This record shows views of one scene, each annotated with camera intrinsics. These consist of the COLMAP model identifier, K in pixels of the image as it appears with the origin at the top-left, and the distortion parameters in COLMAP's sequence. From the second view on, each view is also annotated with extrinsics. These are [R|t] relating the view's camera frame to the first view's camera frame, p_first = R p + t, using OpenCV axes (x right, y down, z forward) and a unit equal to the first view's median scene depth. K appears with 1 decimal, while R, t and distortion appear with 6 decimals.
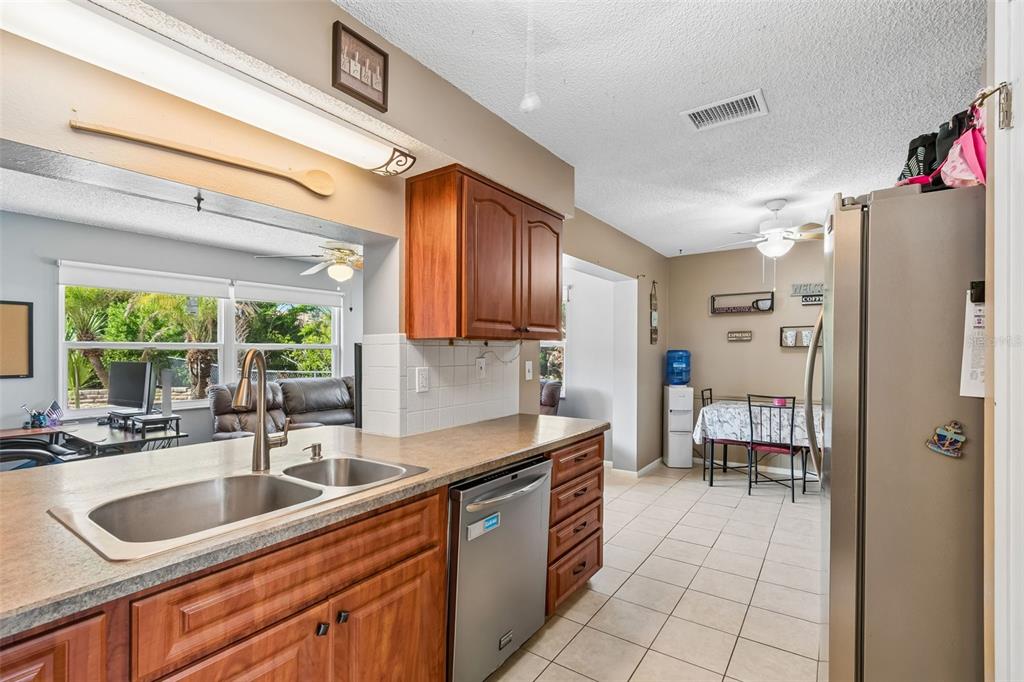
lens RADIAL K [[463.1, 0, 528.1], [0, 463.1, 352.9], [0, 0, 1]] dist [-0.001542, -0.000073]
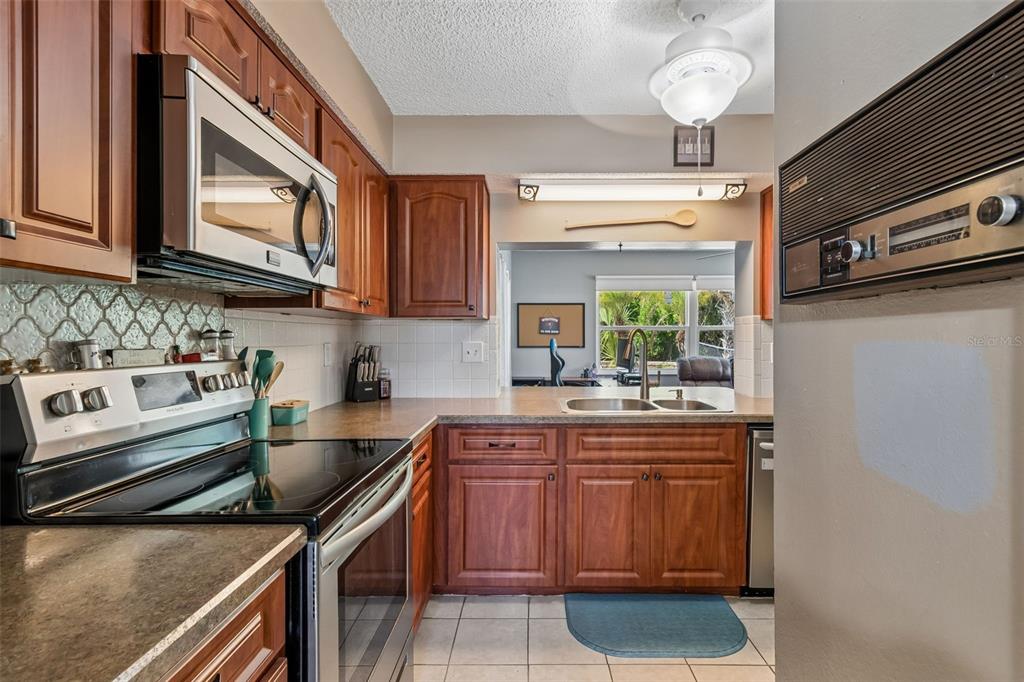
lens RADIAL K [[510.8, 0, 534.4], [0, 510.8, 335.8], [0, 0, 1]] dist [0.007271, 0.000298]
pose [[0.559481, 0.000831, -0.828843, 0.544885], [-0.000079, 1.000000, 0.000949, 0.012003], [0.828843, -0.000465, 0.559481, -0.283382]]
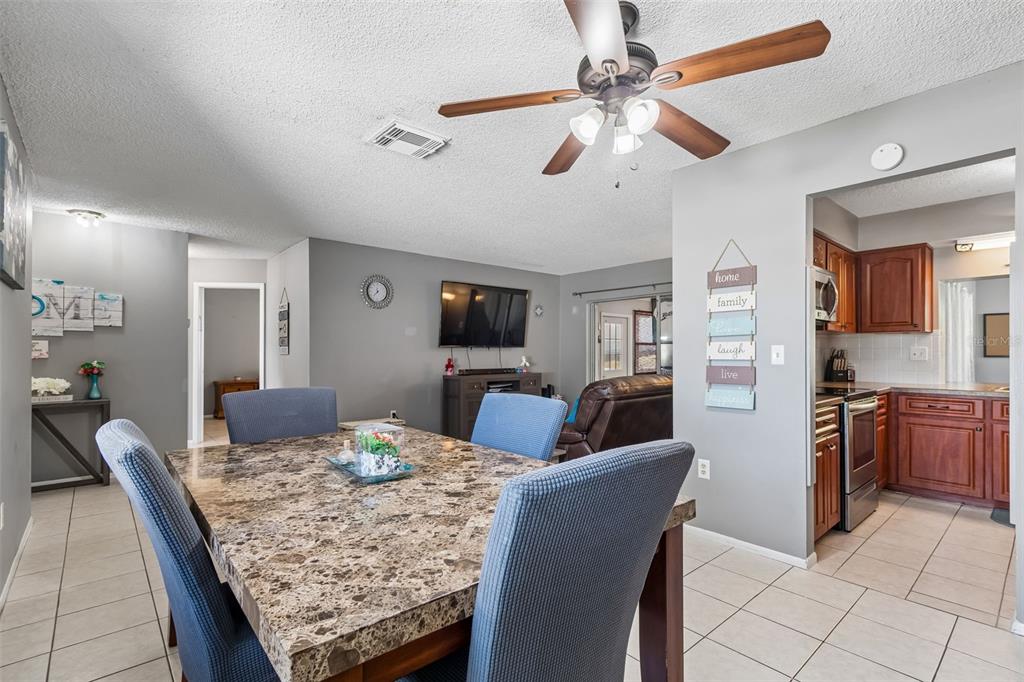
lens RADIAL K [[482.2, 0, 514.3], [0, 482.2, 349.5], [0, 0, 1]] dist [0.000032, 0.000760]
pose [[-0.248565, -0.000379, -0.968615, 1.579108], [0.004016, 0.999991, -0.001422, 0.034064], [0.968607, -0.004244, -0.248561, -0.739278]]
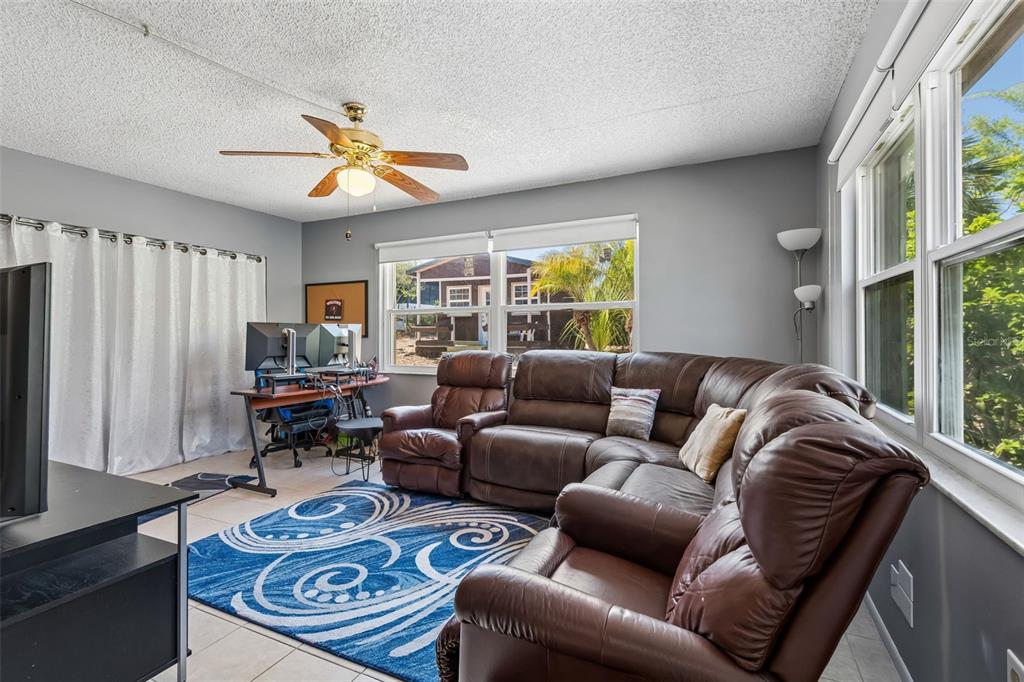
lens RADIAL K [[463.1, 0, 513.8], [0, 463.1, 336.7], [0, 0, 1]] dist [-0.001542, -0.000073]
pose [[0.144042, 0.018424, -0.989400, 0.428679], [0.005810, 0.999794, 0.019464, 0.042146], [0.989554, -0.008552, 0.143906, 1.841395]]
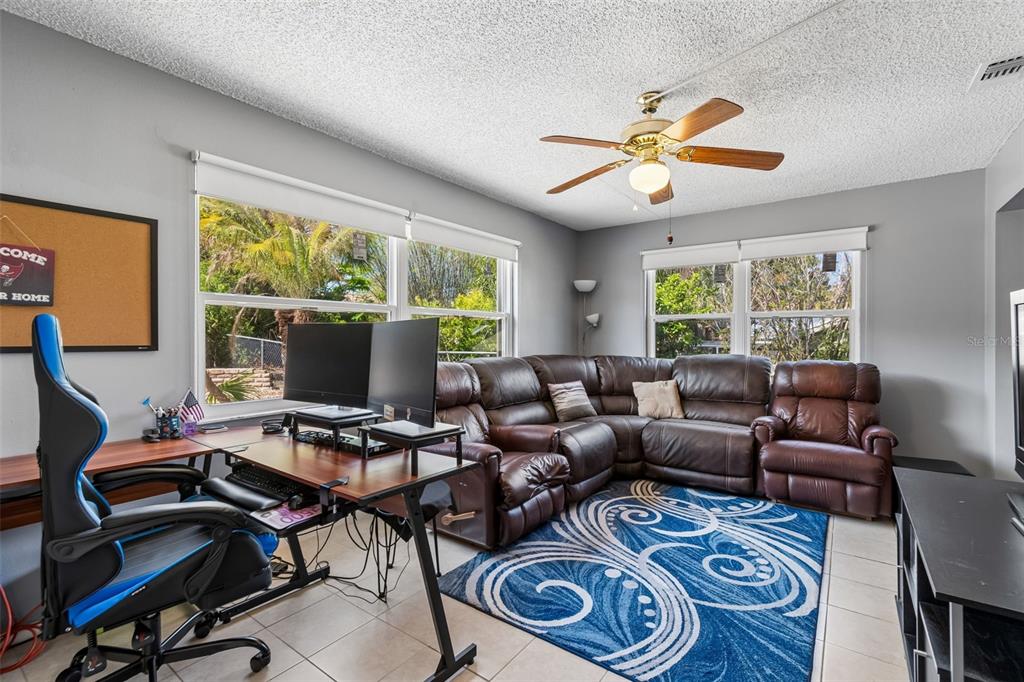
lens RADIAL K [[463.1, 0, 529.5], [0, 463.1, 336.7], [0, 0, 1]] dist [-0.001542, -0.000073]
pose [[0.999637, 0.007271, -0.025930, -0.894024], [-0.007250, 0.999973, 0.000914, 0.048180], [0.025936, -0.000726, 0.999663, 0.658807]]
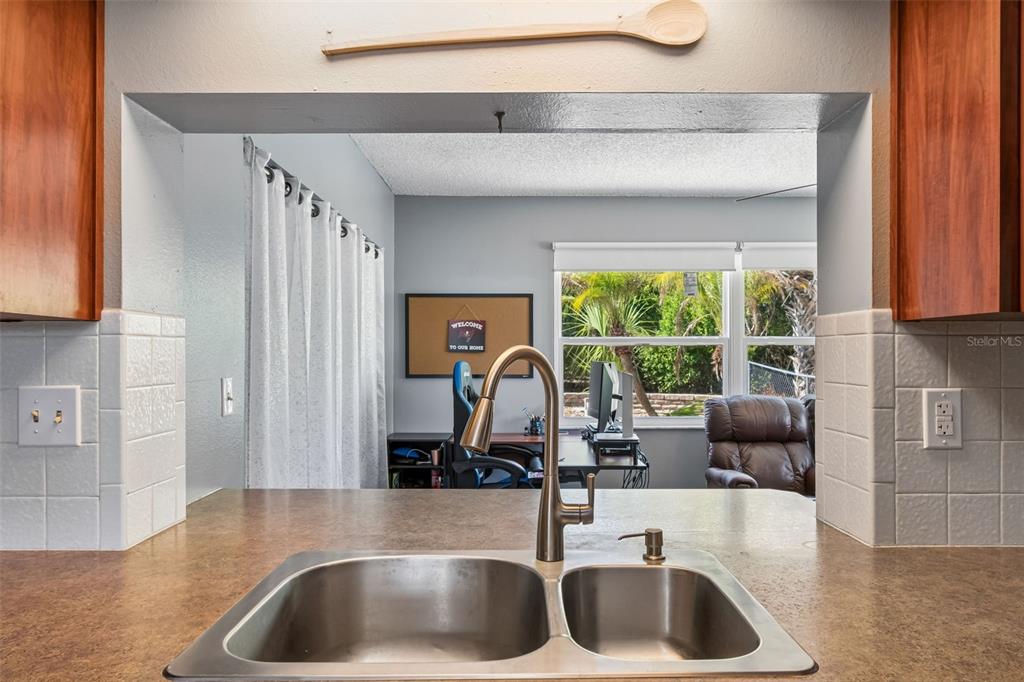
lens RADIAL K [[710.5, 0, 533.6], [0, 710.5, 347.2], [0, 0, 1]] dist [-0.006814, -0.004834]
pose [[0.559040, -0.001358, -0.829140, 0.097438], [-0.001557, 0.999995, -0.002688, -0.003799], [0.829139, 0.002793, 0.559035, 0.356201]]
